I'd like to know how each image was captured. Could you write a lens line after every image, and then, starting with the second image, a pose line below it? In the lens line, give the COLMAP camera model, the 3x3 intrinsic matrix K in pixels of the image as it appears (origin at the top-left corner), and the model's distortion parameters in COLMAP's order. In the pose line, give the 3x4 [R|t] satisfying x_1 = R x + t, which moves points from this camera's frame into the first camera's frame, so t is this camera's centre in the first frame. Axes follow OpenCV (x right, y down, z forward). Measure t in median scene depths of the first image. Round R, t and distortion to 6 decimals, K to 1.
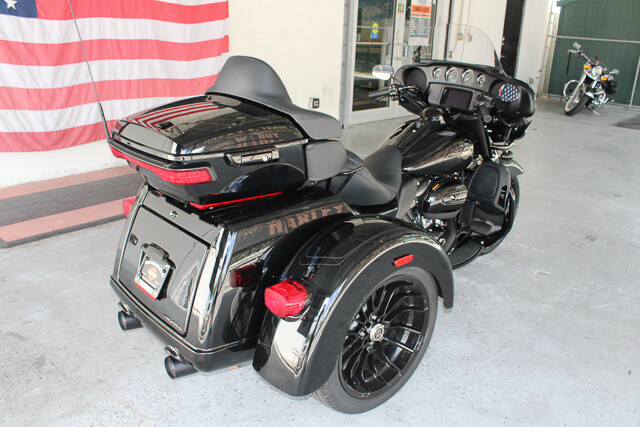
lens RADIAL K [[599.3, 0, 320.0], [0, 599.3, 213.5], [0, 0, 1]] dist [-0.118620, 0.009959]
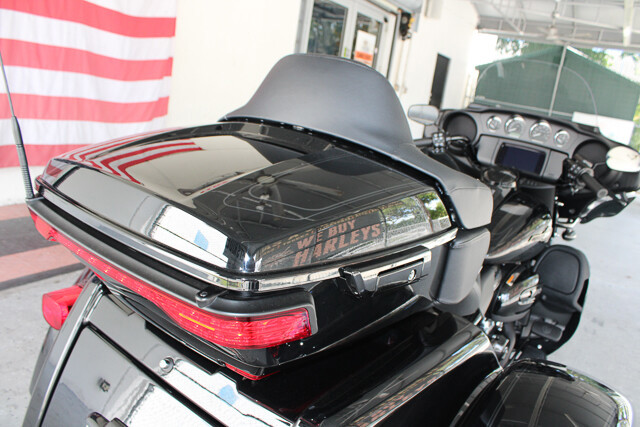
lens RADIAL K [[540.2, 0, 320.0], [0, 540.2, 213.5], [0, 0, 1]] dist [-0.165027, 0.146205]
pose [[0.977908, 0.058607, 0.200654, -0.151217], [-0.047345, 0.997046, -0.060478, -0.069123], [-0.203606, 0.049642, 0.977794, 0.385967]]
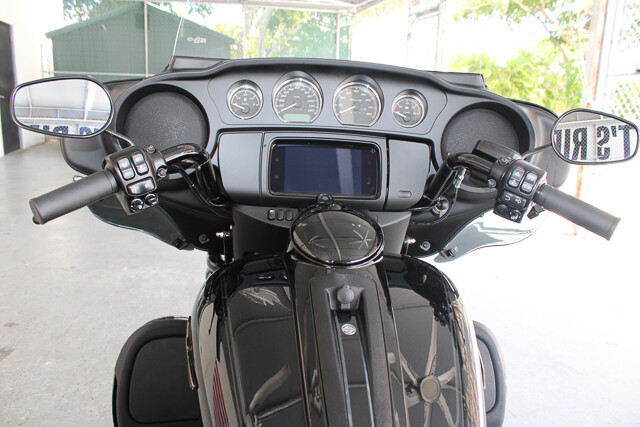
lens RADIAL K [[533.4, 0, 329.9], [0, 533.4, 214.5], [0, 0, 1]] dist [-0.164186, 0.142017]
pose [[0.570811, -0.204884, 0.795108, -0.008849], [0.242089, 0.967315, 0.075462, -0.188735], [-0.784581, 0.149412, 0.601755, 0.811142]]
